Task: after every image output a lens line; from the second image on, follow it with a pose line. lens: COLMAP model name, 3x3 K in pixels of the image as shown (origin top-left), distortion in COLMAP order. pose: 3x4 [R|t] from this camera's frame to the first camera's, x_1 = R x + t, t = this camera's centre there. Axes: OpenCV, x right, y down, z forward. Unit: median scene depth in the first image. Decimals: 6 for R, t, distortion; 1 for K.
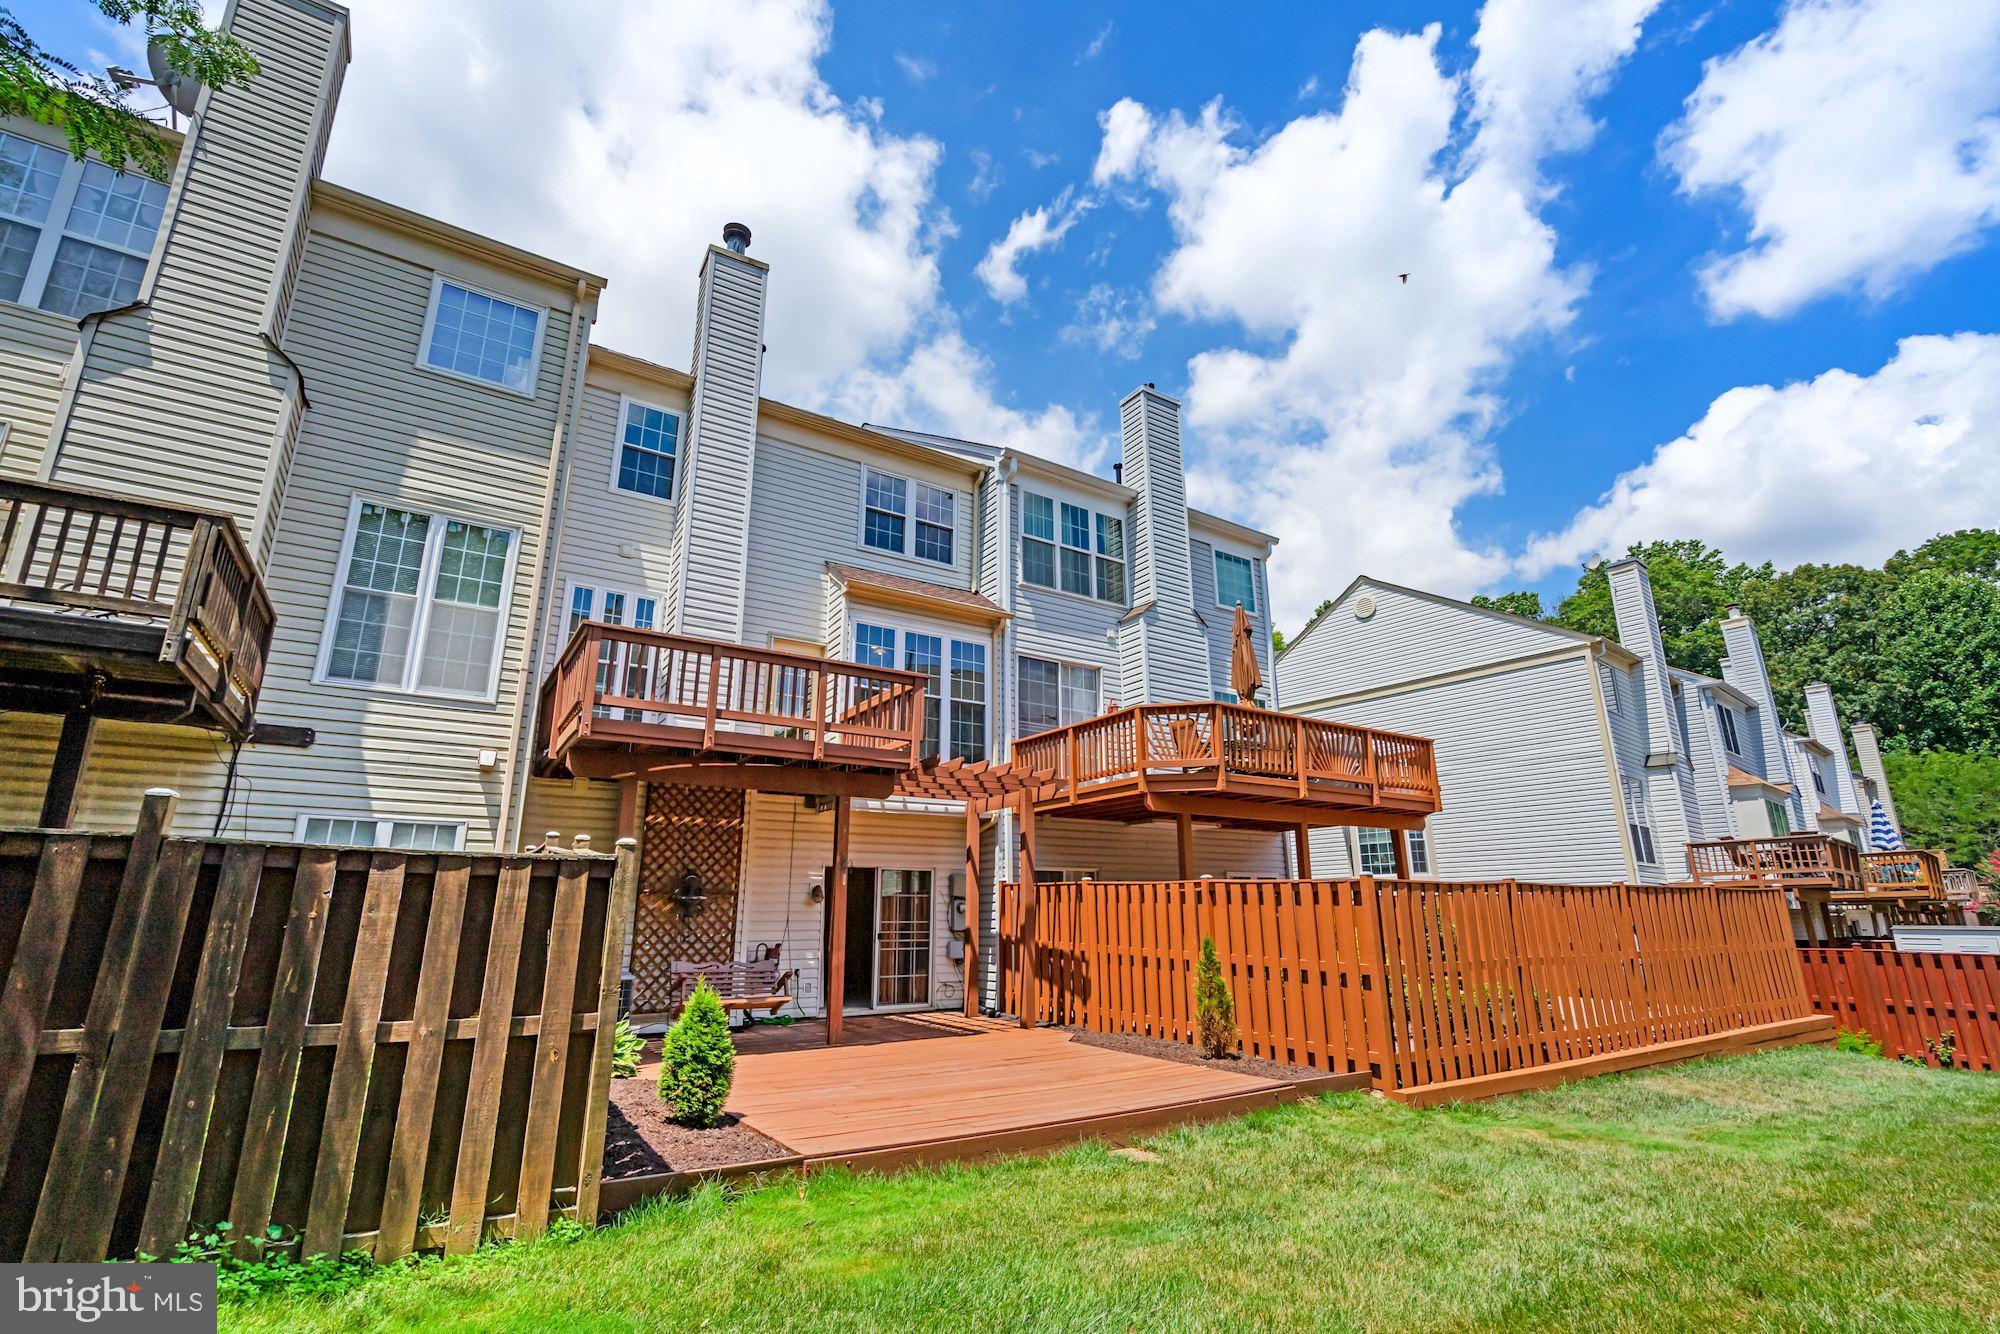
lens RADIAL K [[920.4, 0, 1001.5], [0, 920.4, 667.3], [0, 0, 1]] dist [-0.003981, 0.000067]
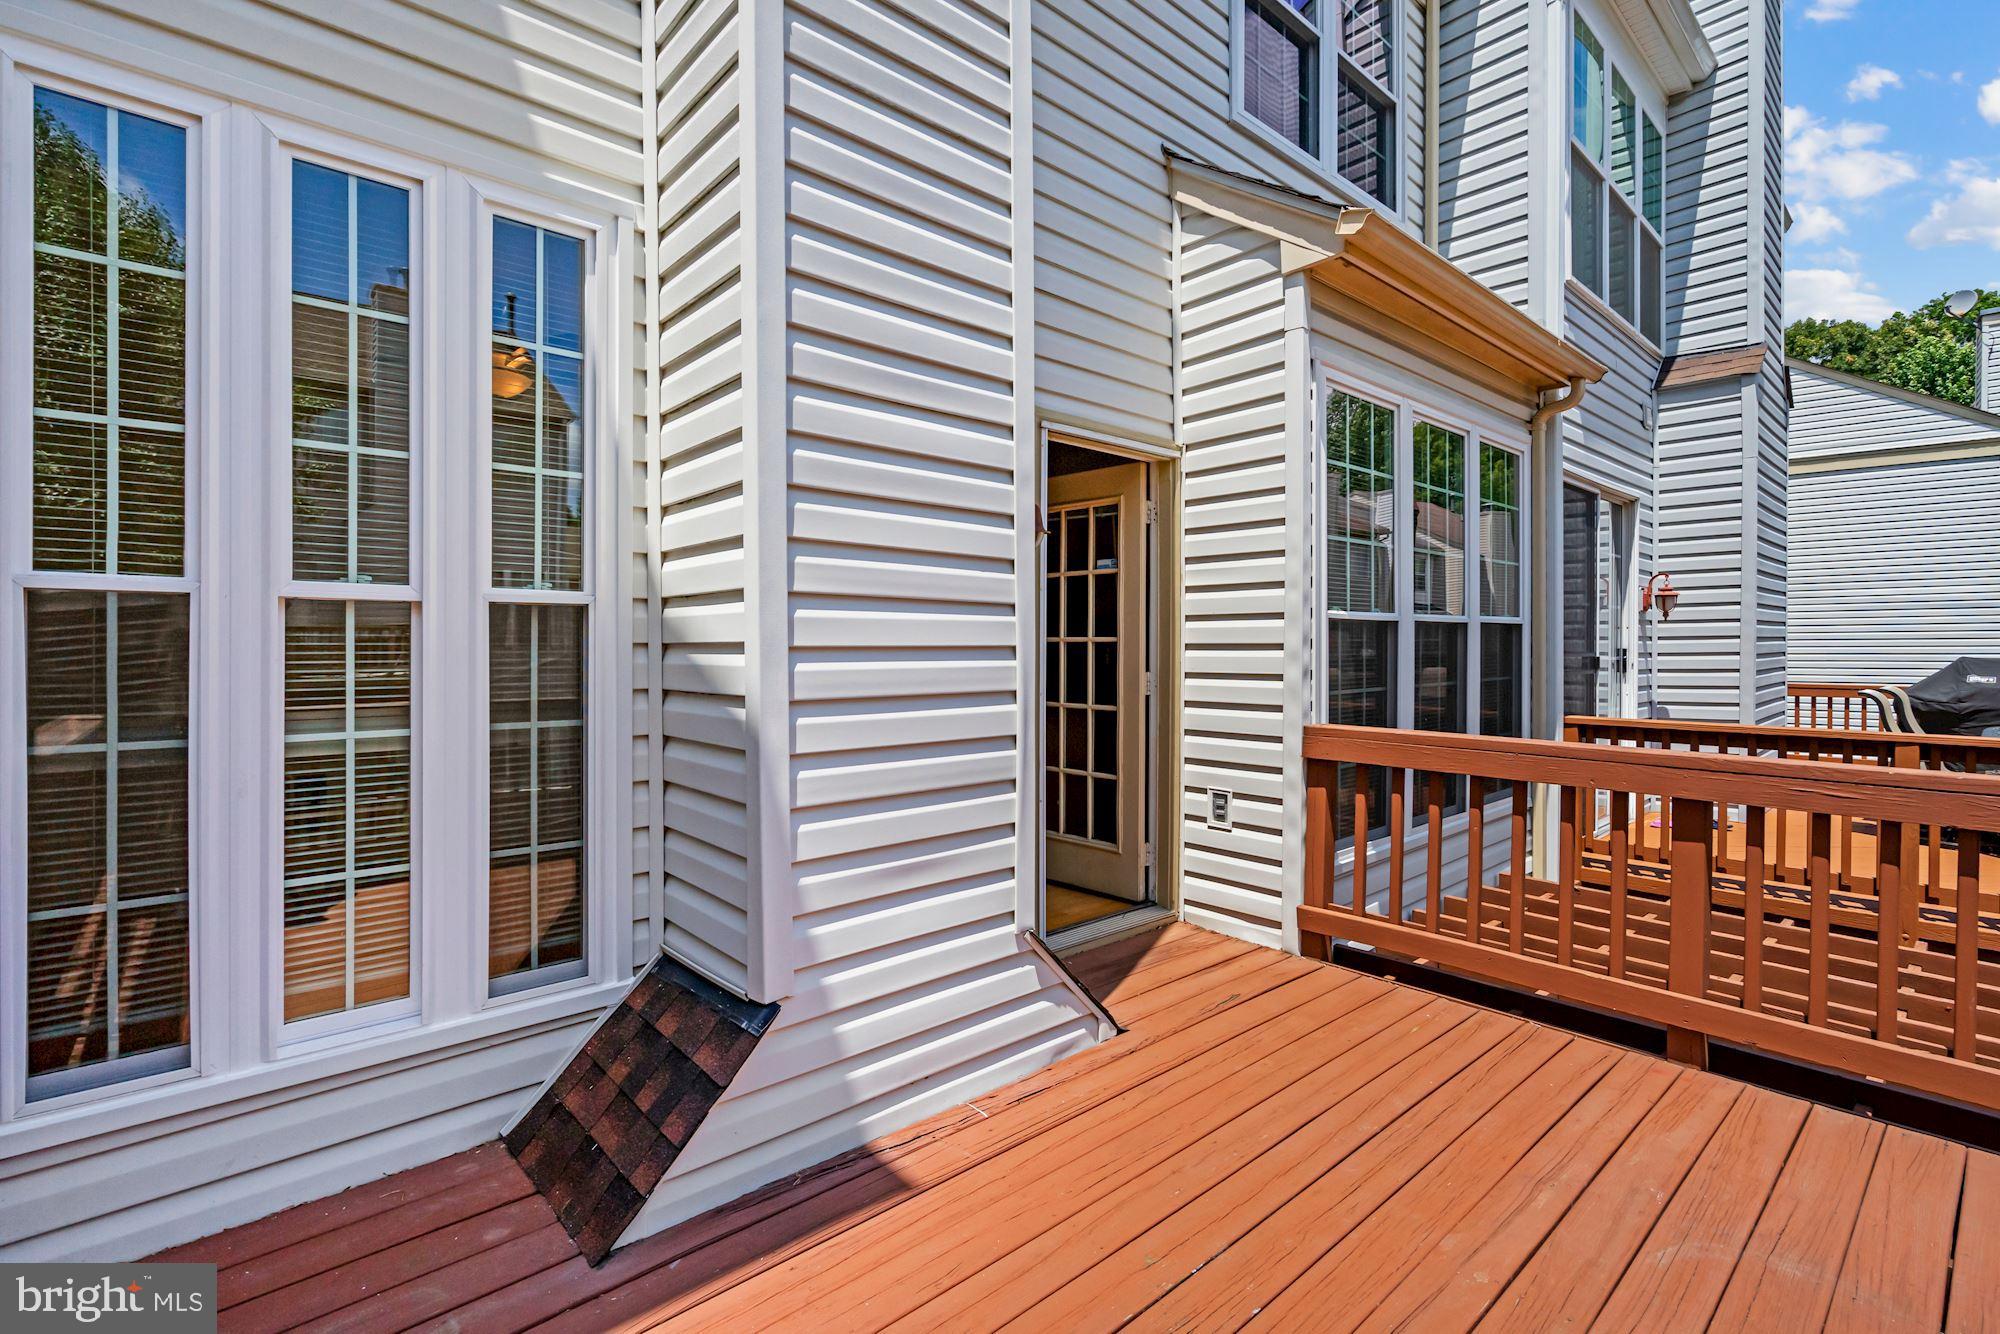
lens RADIAL K [[920.4, 0, 1012.6], [0, 920.4, 655.7], [0, 0, 1]] dist [-0.003981, 0.000067]
pose [[0.989647, 0.005532, 0.143419, -0.251725], [-0.045865, 0.959051, 0.279497, -0.037564], [-0.136000, -0.283181, 0.949375, 0.623146]]
